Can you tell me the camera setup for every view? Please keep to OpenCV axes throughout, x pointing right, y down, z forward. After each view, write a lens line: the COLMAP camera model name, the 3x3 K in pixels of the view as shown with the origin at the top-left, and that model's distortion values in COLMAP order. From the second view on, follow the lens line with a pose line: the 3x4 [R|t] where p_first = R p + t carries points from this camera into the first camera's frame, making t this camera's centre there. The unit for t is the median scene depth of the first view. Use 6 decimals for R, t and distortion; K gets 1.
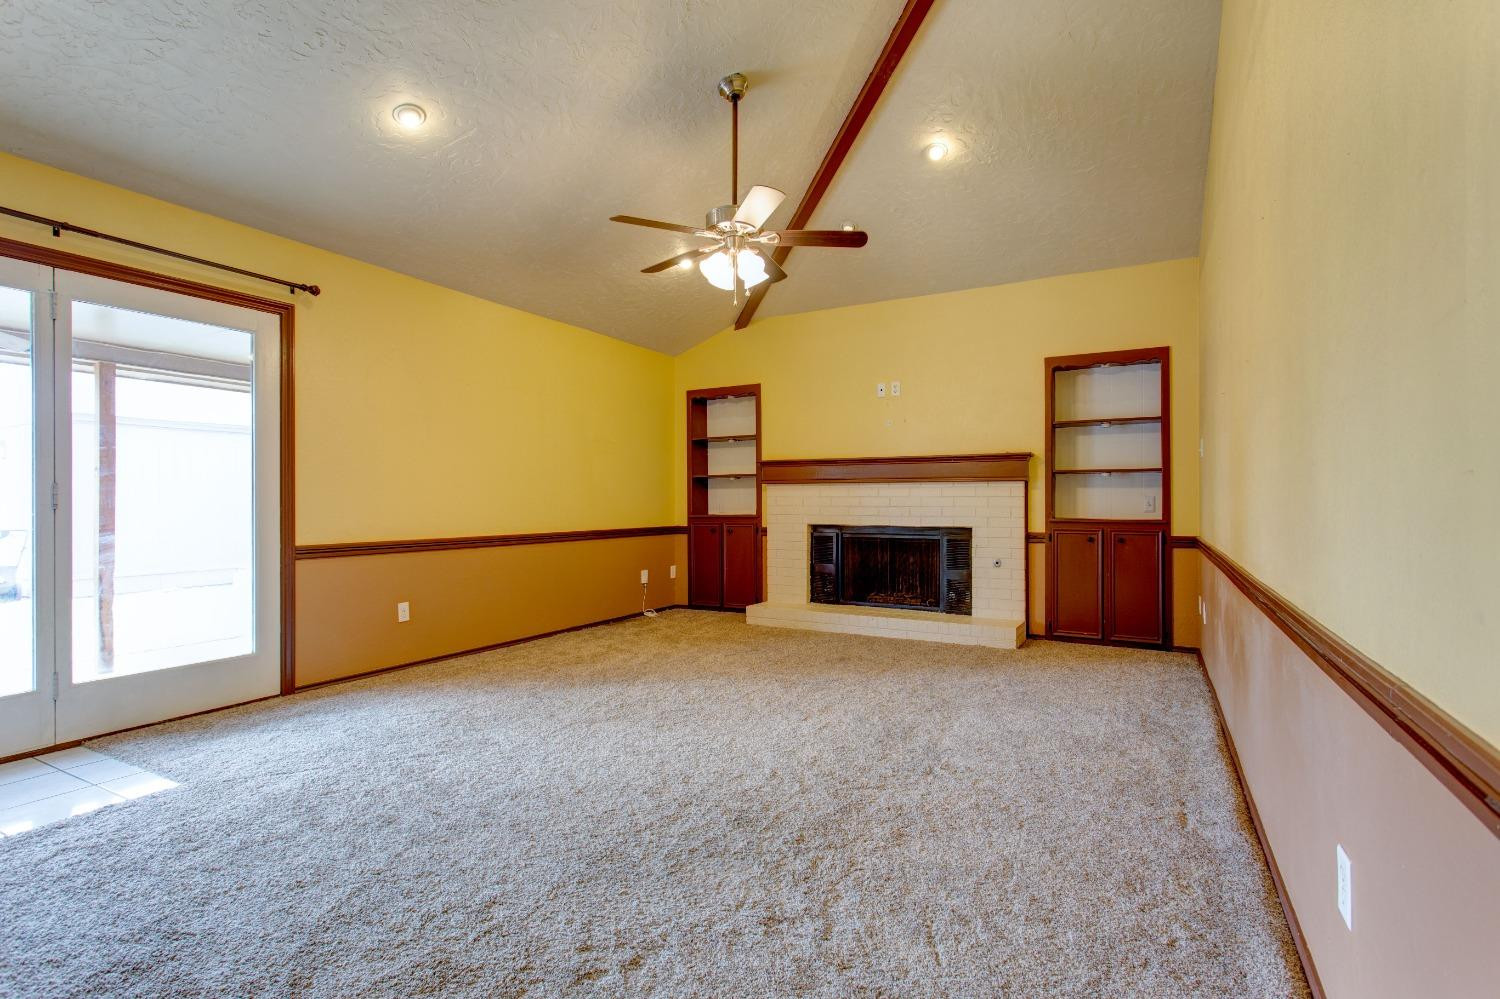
lens RADIAL K [[712.2, 0, 747.5], [0, 712.2, 499.0], [0, 0, 1]] dist [-0.003141, 0.005311]
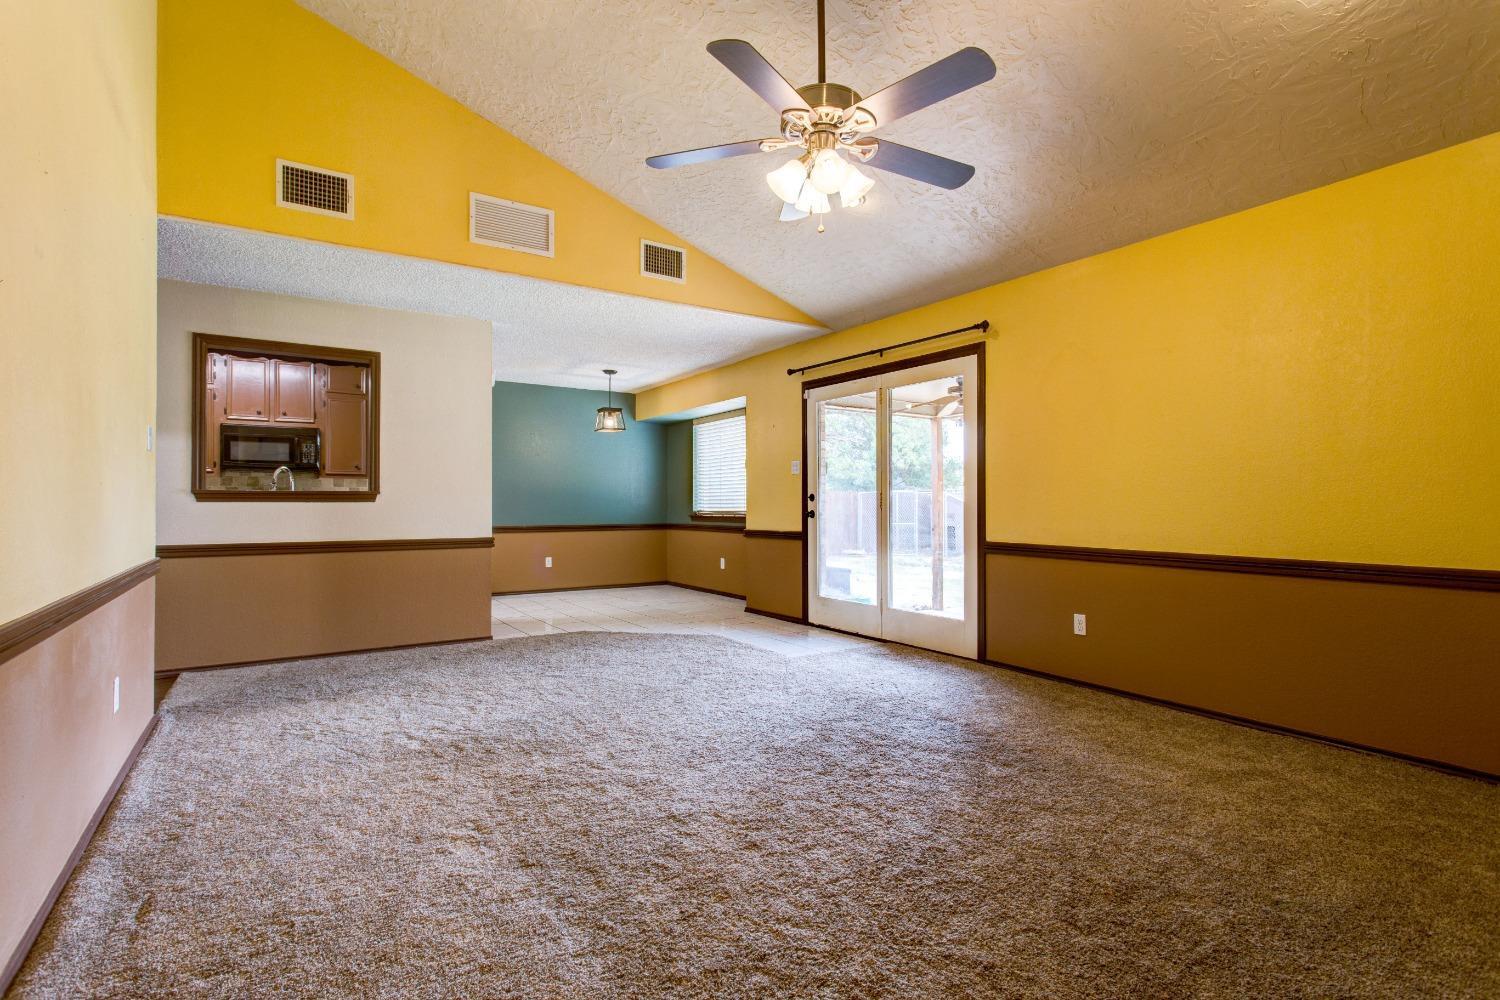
lens RADIAL K [[712.2, 0, 747.5], [0, 712.2, 499.5], [0, 0, 1]] dist [-0.003141, 0.005311]
pose [[-0.455510, -0.002912, -0.890226, 0.627536], [0.002410, 0.999987, -0.004505, -0.000600], [0.890227, -0.004198, -0.455498, 1.211473]]
